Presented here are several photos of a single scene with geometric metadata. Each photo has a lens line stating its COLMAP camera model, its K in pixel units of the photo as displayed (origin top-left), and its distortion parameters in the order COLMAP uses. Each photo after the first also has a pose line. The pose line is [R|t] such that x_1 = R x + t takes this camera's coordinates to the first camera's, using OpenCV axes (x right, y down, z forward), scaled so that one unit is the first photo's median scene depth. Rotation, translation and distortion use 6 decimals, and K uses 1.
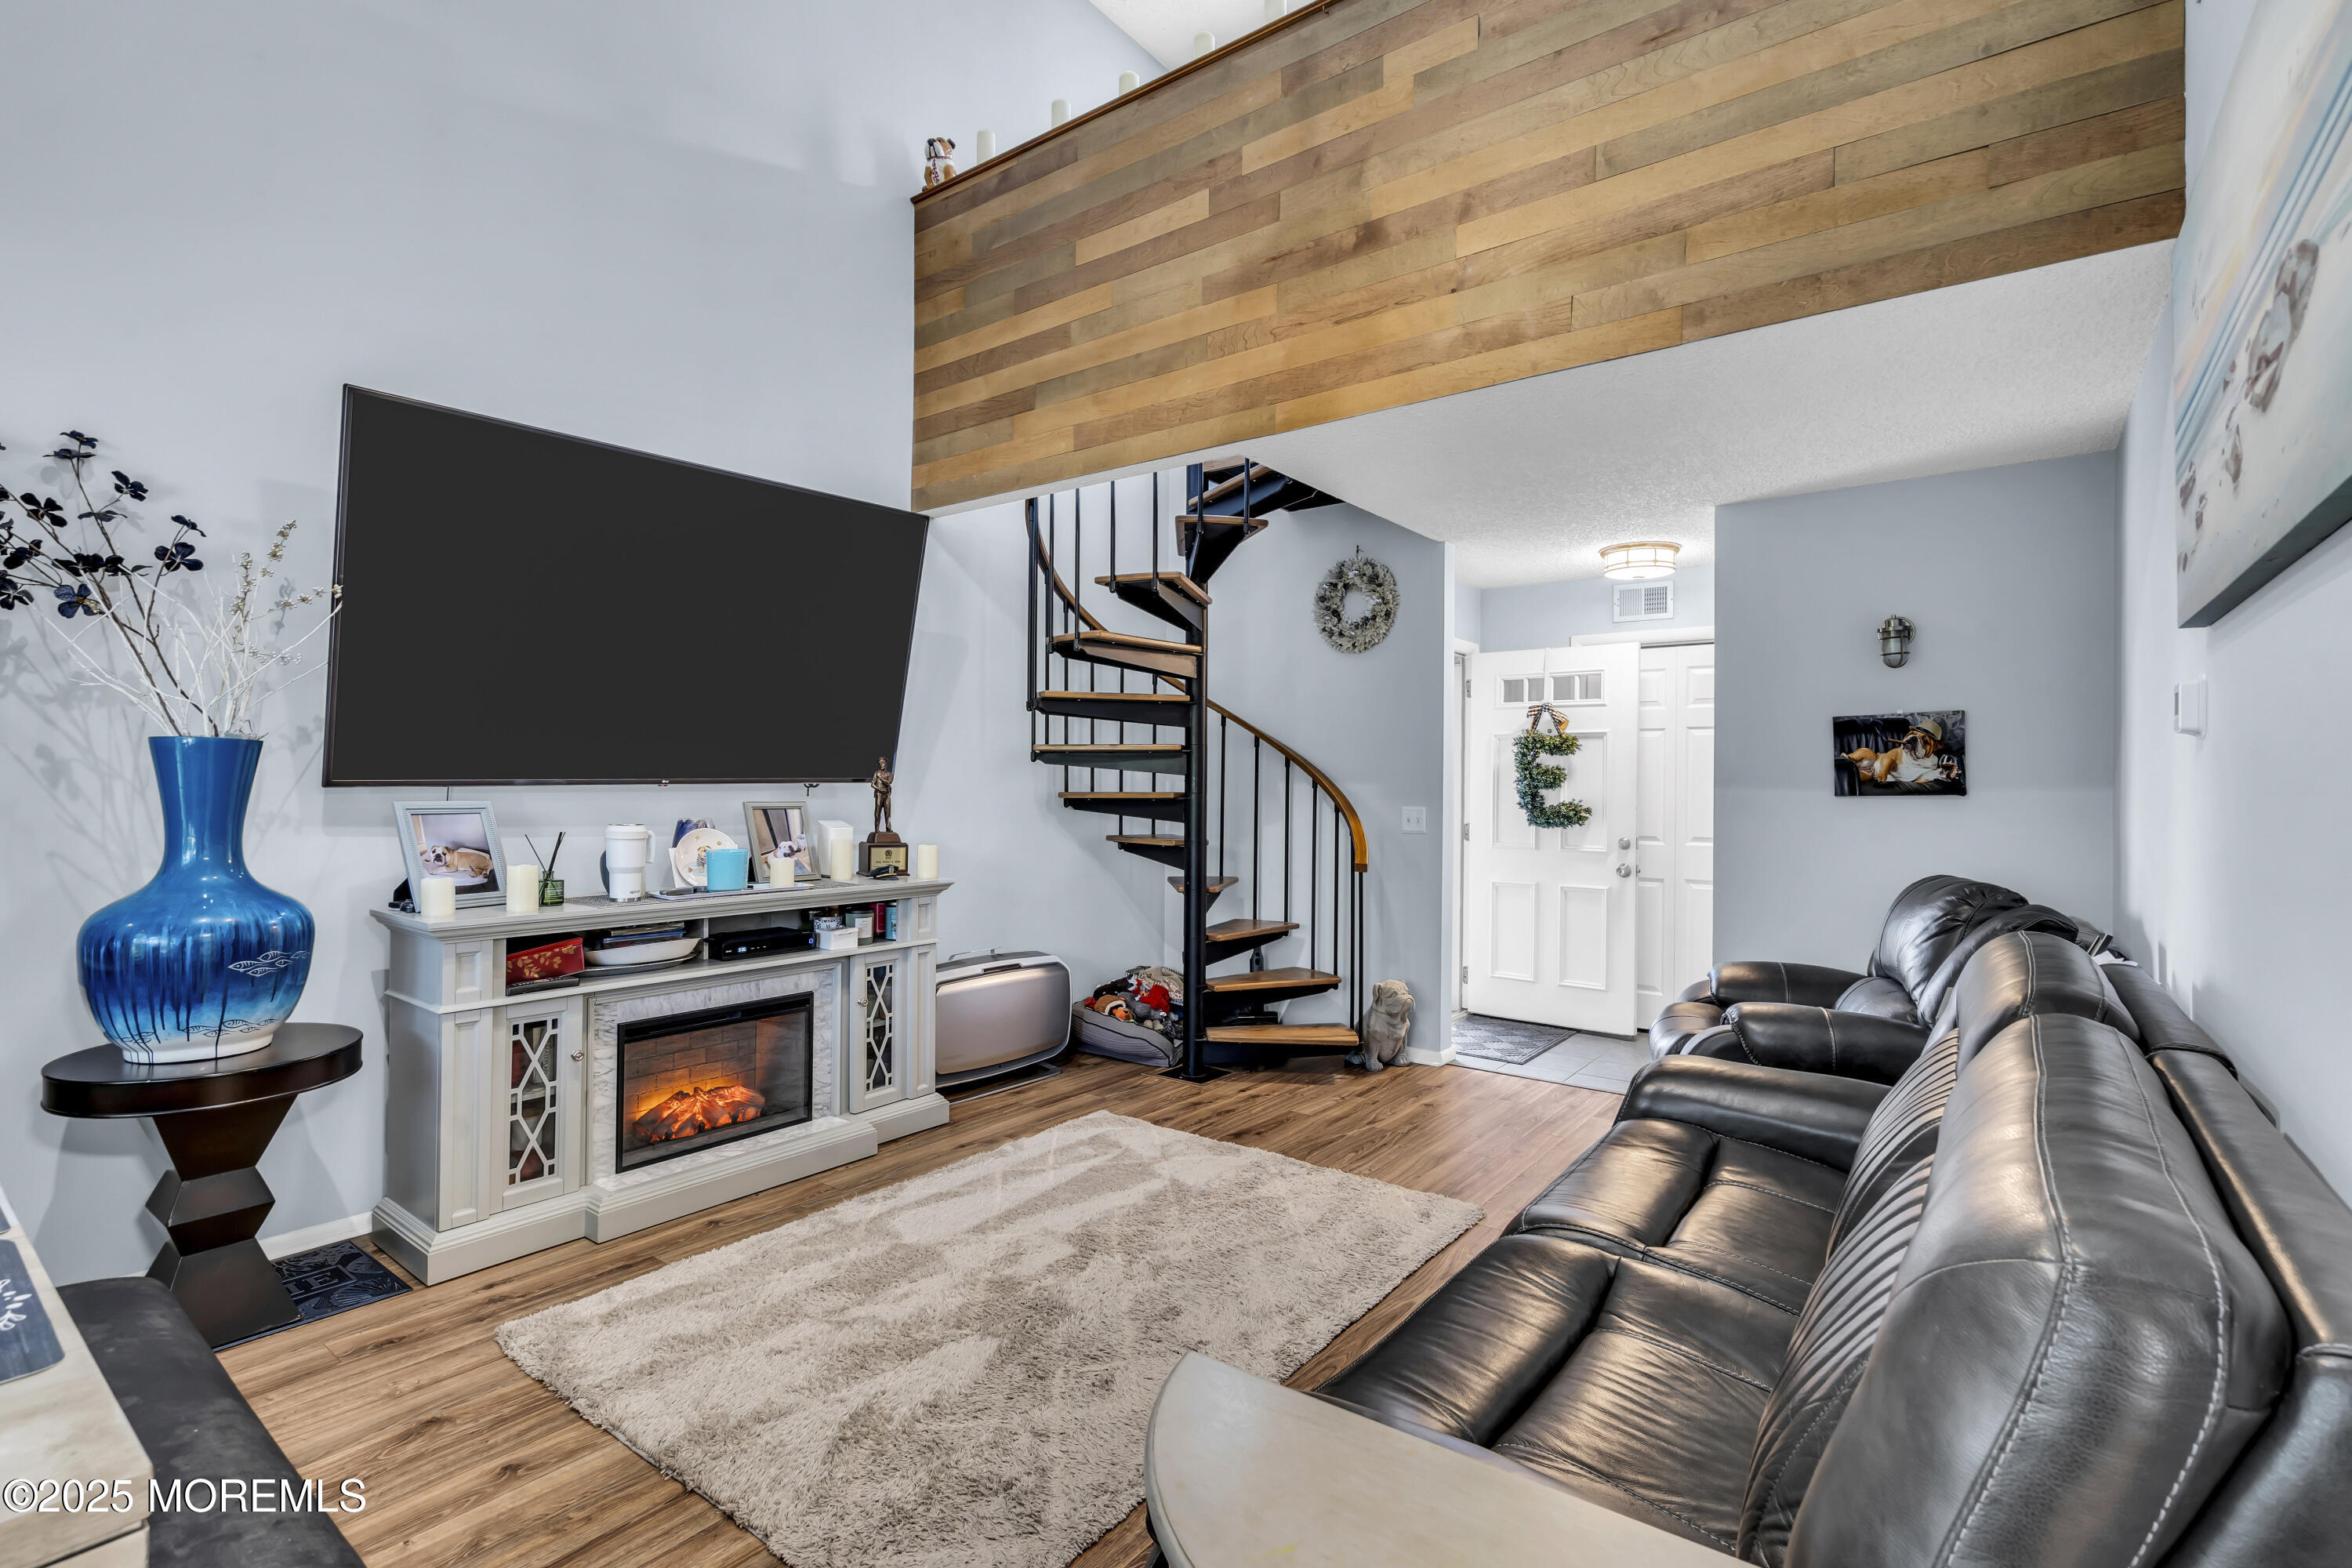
lens RADIAL K [[1084.7, 0, 1176.7], [0, 1084.7, 783.0], [0, 0, 1]] dist [-0.006470, 0.000855]
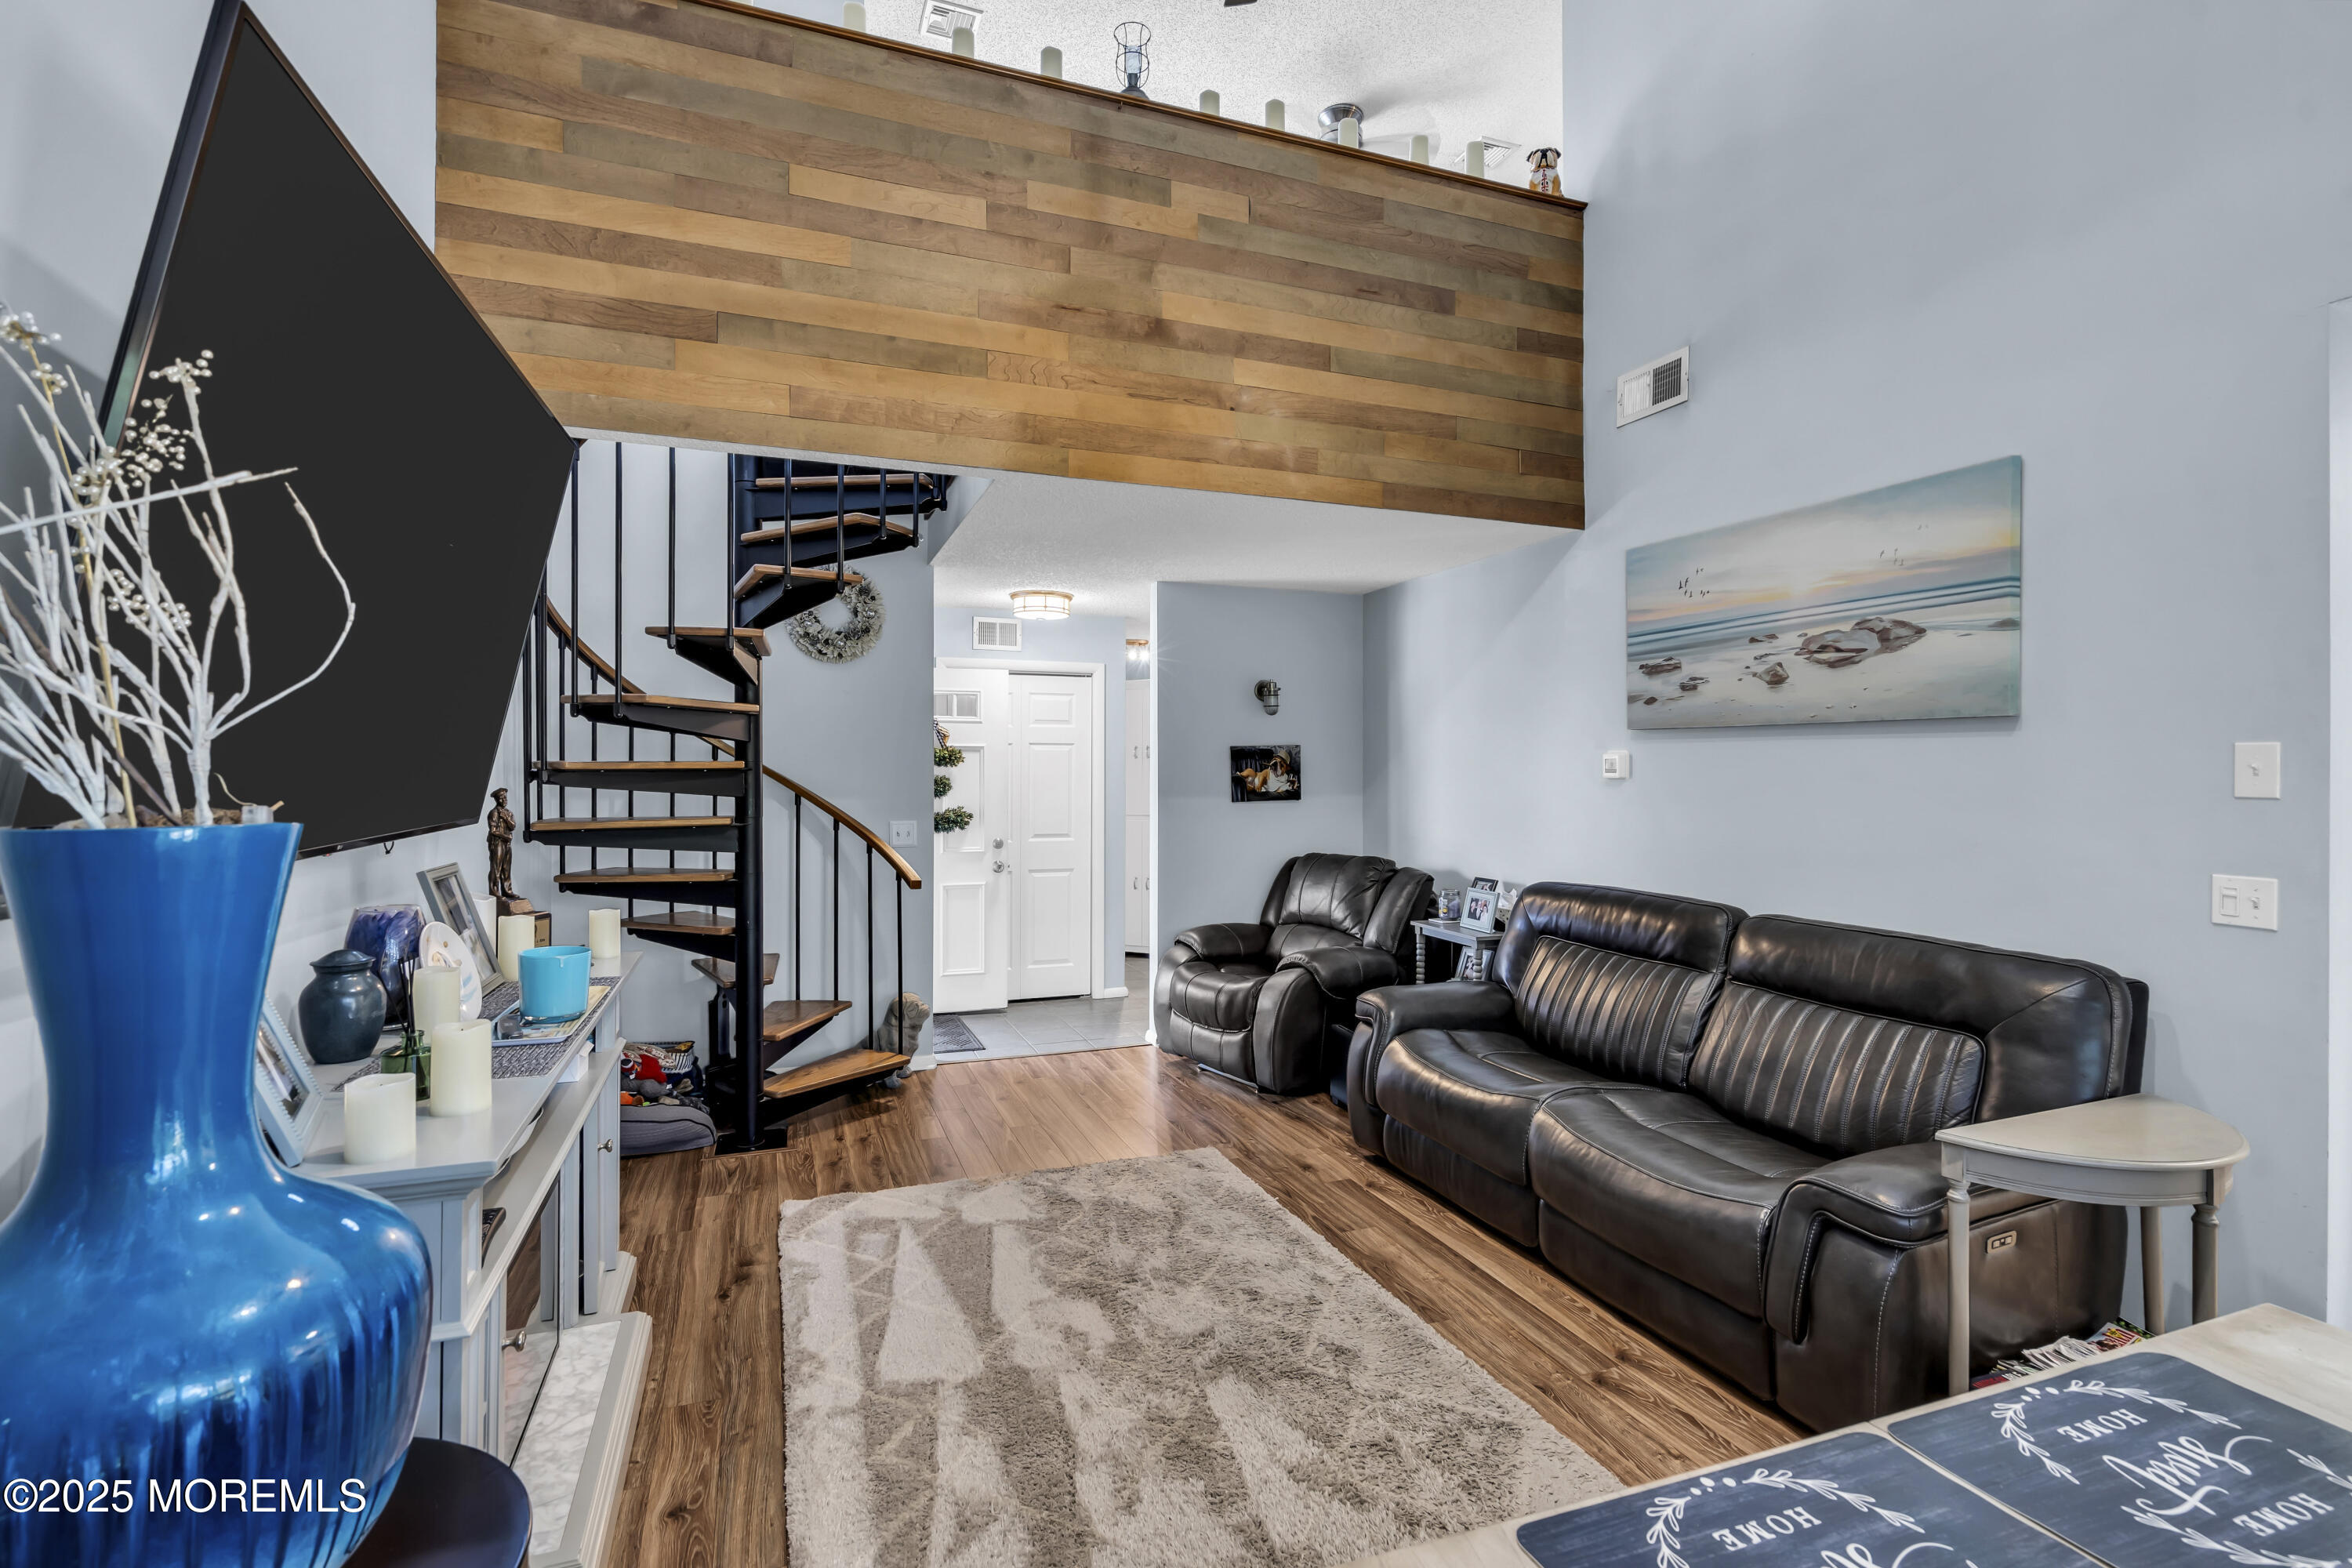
lens RADIAL K [[1084.7, 0, 1182.6], [0, 1084.7, 769.9], [0, 0, 1]] dist [-0.006470, 0.000855]
pose [[0.527887, -0.005596, 0.849296, -0.909249], [0.003052, 0.999984, 0.004692, -0.052904], [-0.849309, 0.000116, 0.527896, 0.432616]]
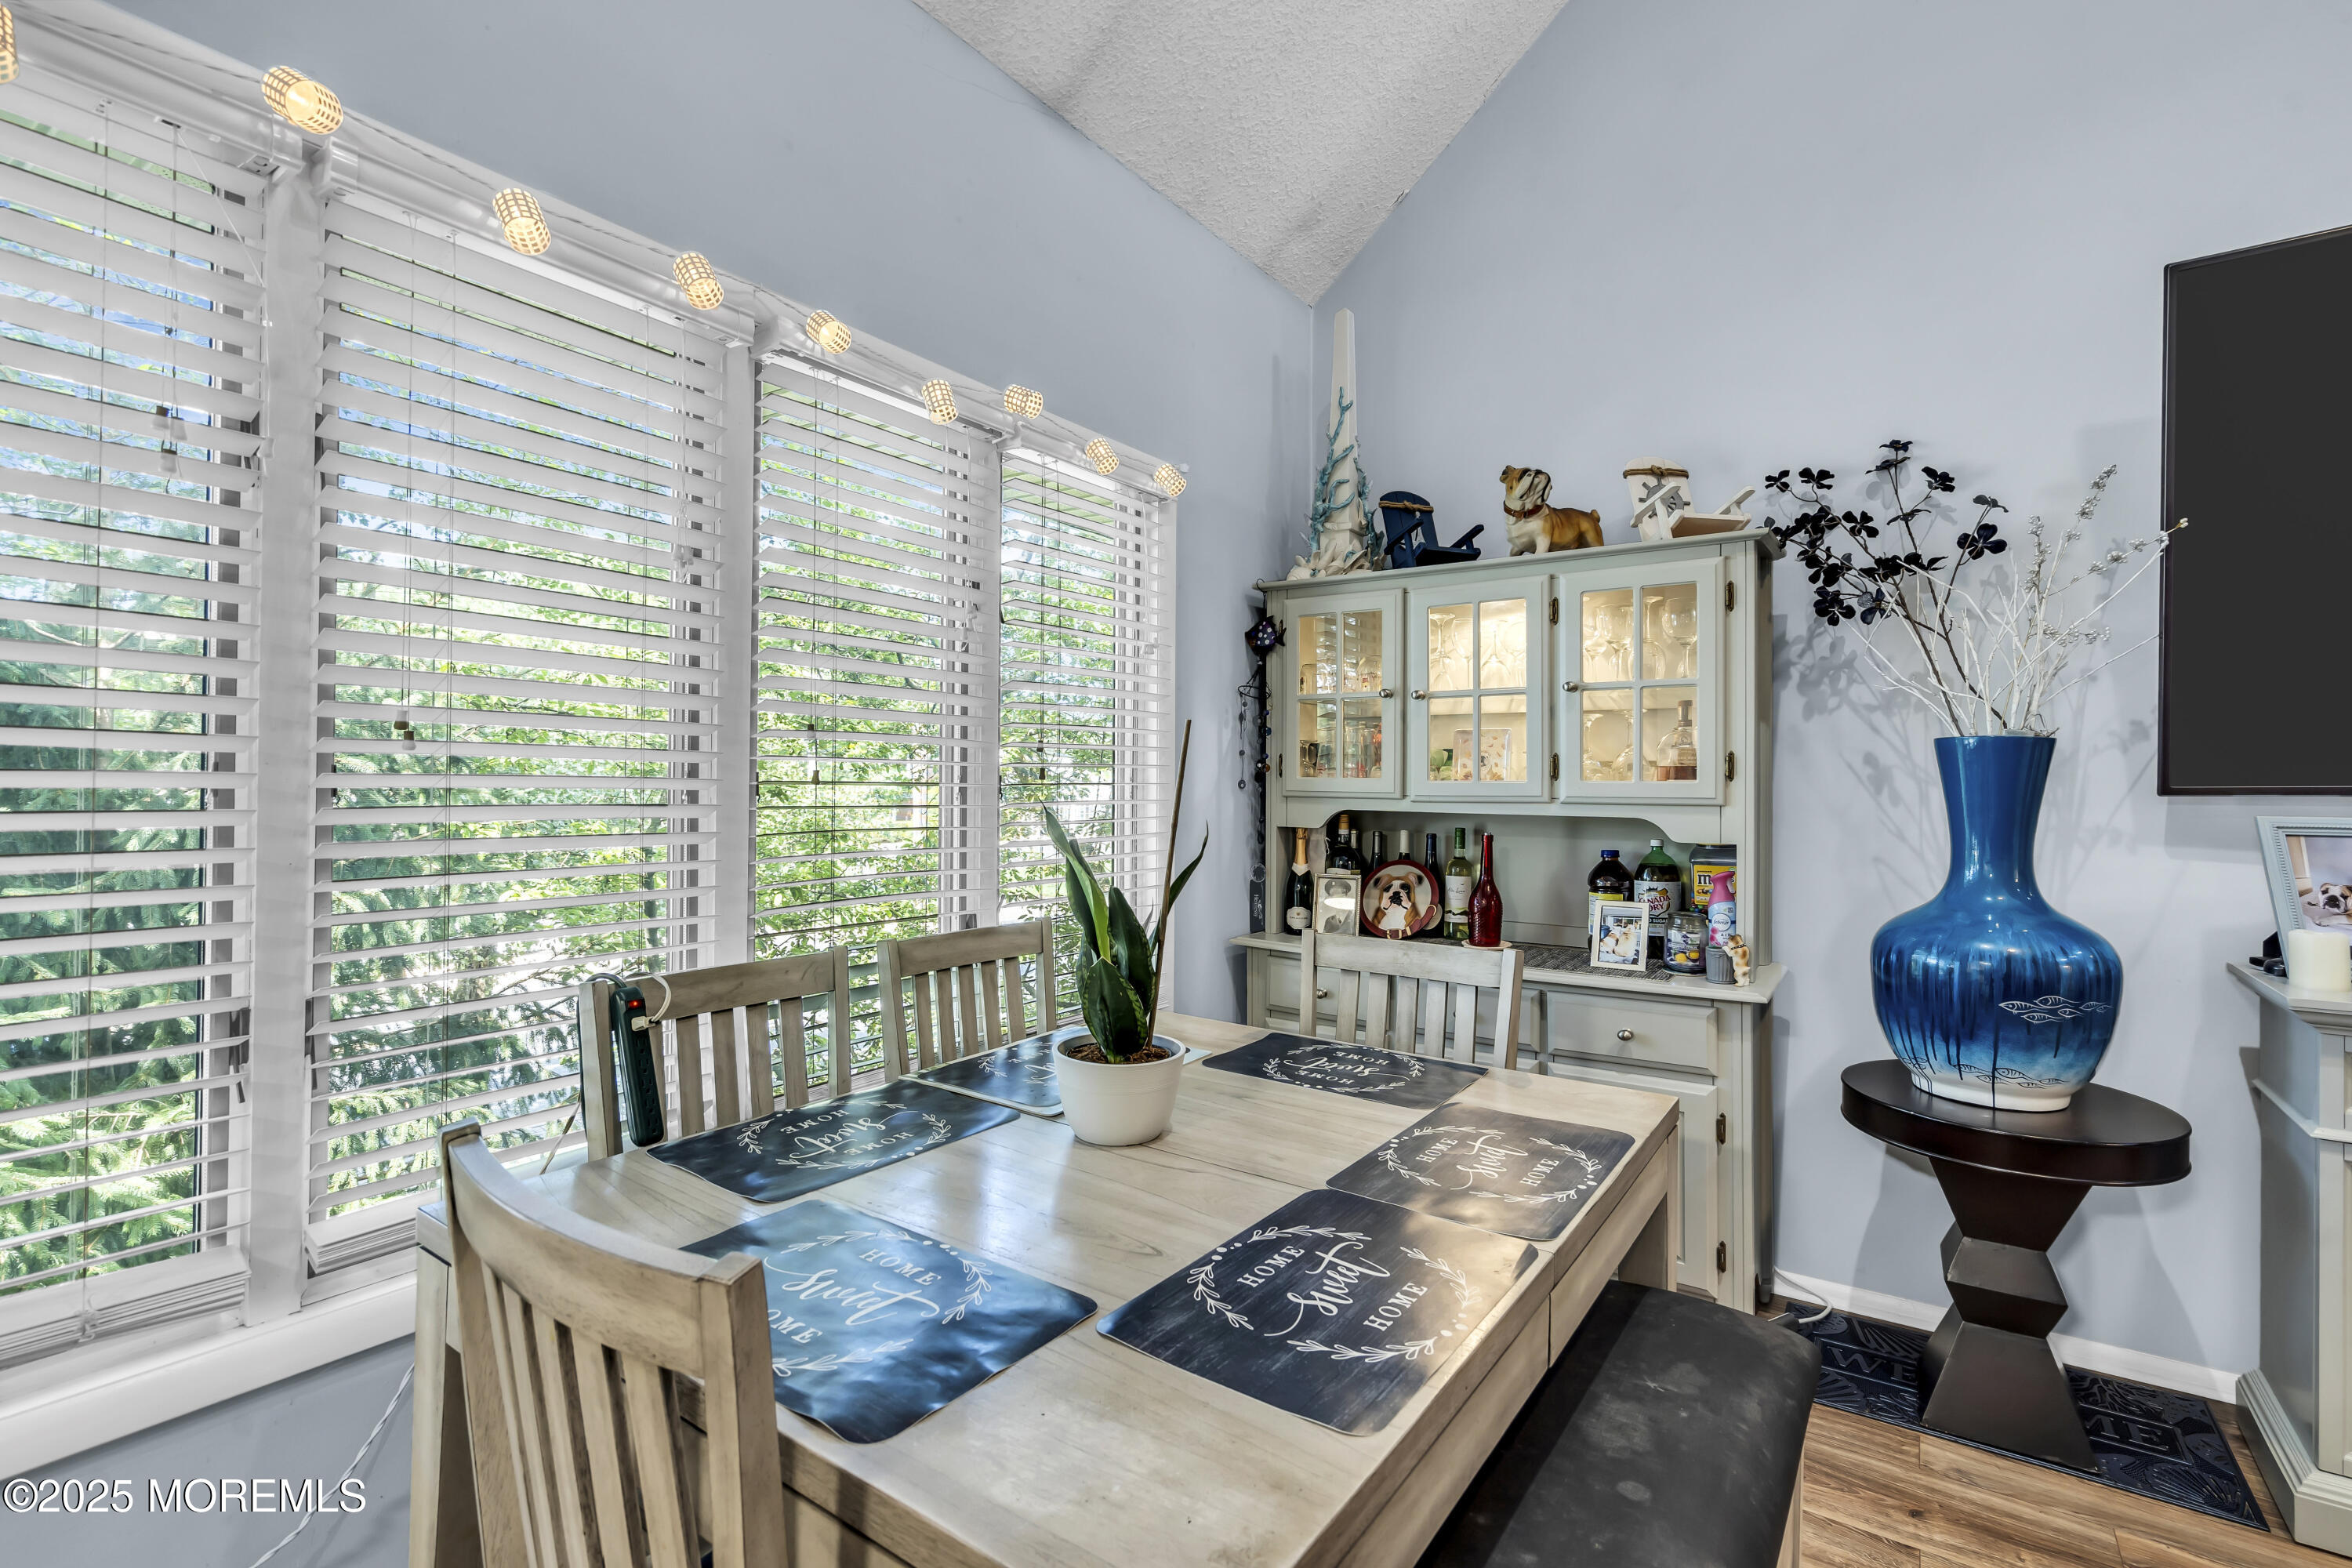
lens RADIAL K [[1084.7, 0, 1174.0], [0, 1084.7, 770.7], [0, 0, 1]] dist [-0.006470, 0.000855]
pose [[0.043181, -0.019980, -0.998867, -0.044775], [-0.005963, 0.999777, -0.020256, 0.006146], [0.999049, 0.006831, 0.043052, 0.264179]]
